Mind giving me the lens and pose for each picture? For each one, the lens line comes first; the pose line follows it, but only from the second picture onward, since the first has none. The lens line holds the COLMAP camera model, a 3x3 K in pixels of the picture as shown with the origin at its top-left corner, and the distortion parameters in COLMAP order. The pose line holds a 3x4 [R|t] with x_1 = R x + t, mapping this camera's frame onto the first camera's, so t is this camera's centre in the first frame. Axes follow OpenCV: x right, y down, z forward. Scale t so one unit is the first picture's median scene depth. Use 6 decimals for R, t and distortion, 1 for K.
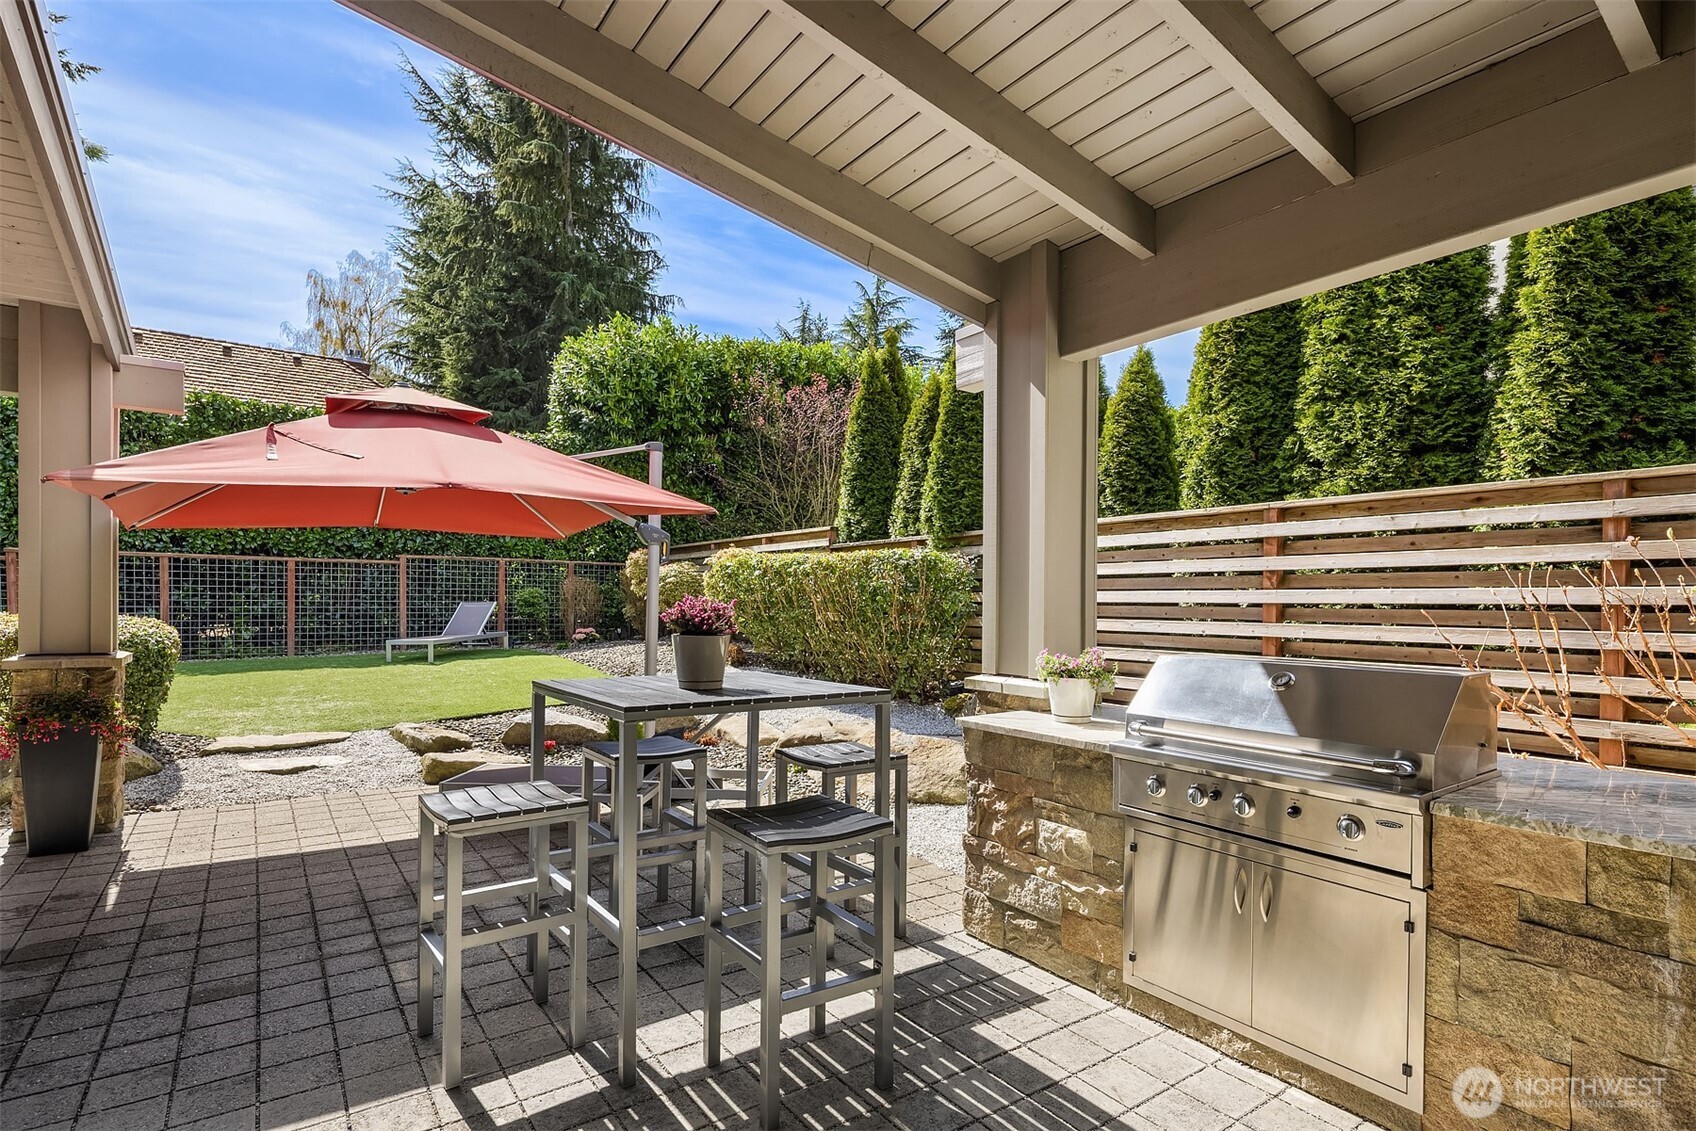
lens RADIAL K [[824.0, 0, 853.0], [0, 824.0, 615.2], [0, 0, 1]] dist [0.005671, 0.000326]
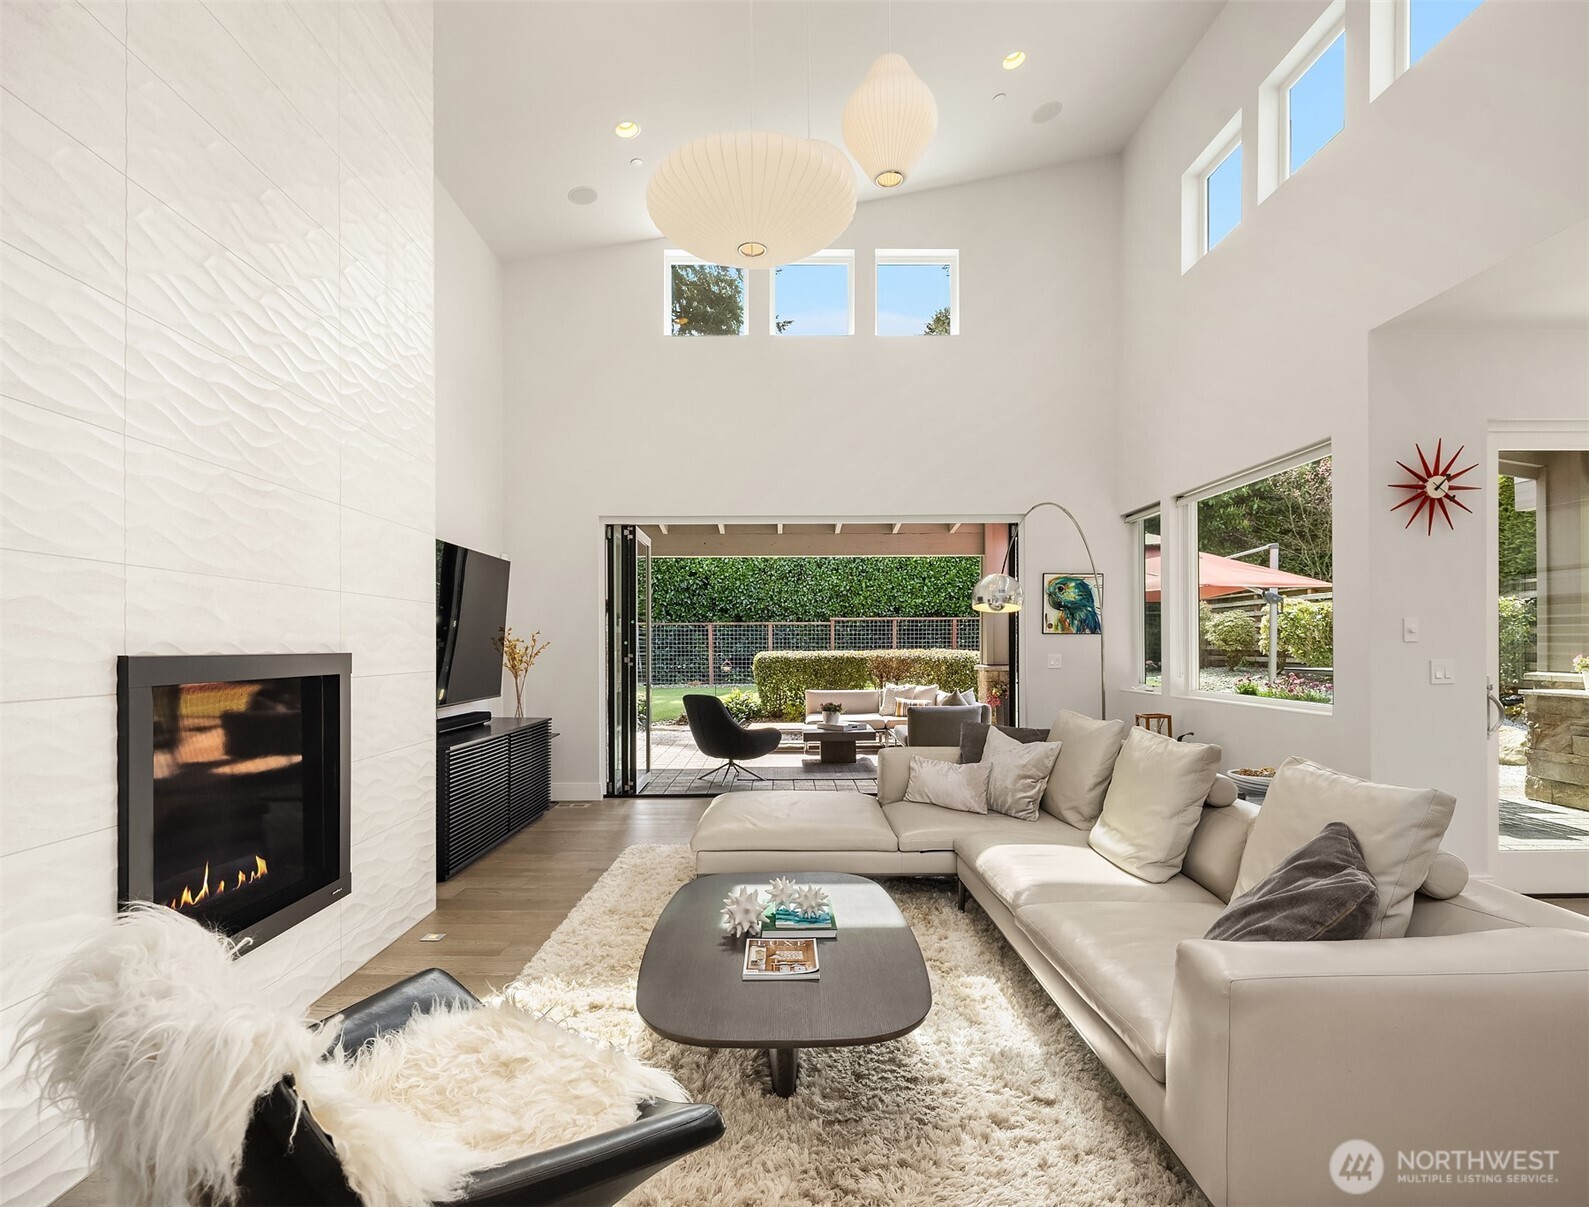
lens RADIAL K [[782.6, 0, 795.6], [0, 782.6, 648.5], [0, 0, 1]] dist [0.002643, -0.001064]
pose [[0.819011, -0.012753, -0.573636, -0.067582], [0.004915, 0.999872, -0.015212, 0.014119], [0.573757, 0.009639, 0.818969, -0.480815]]
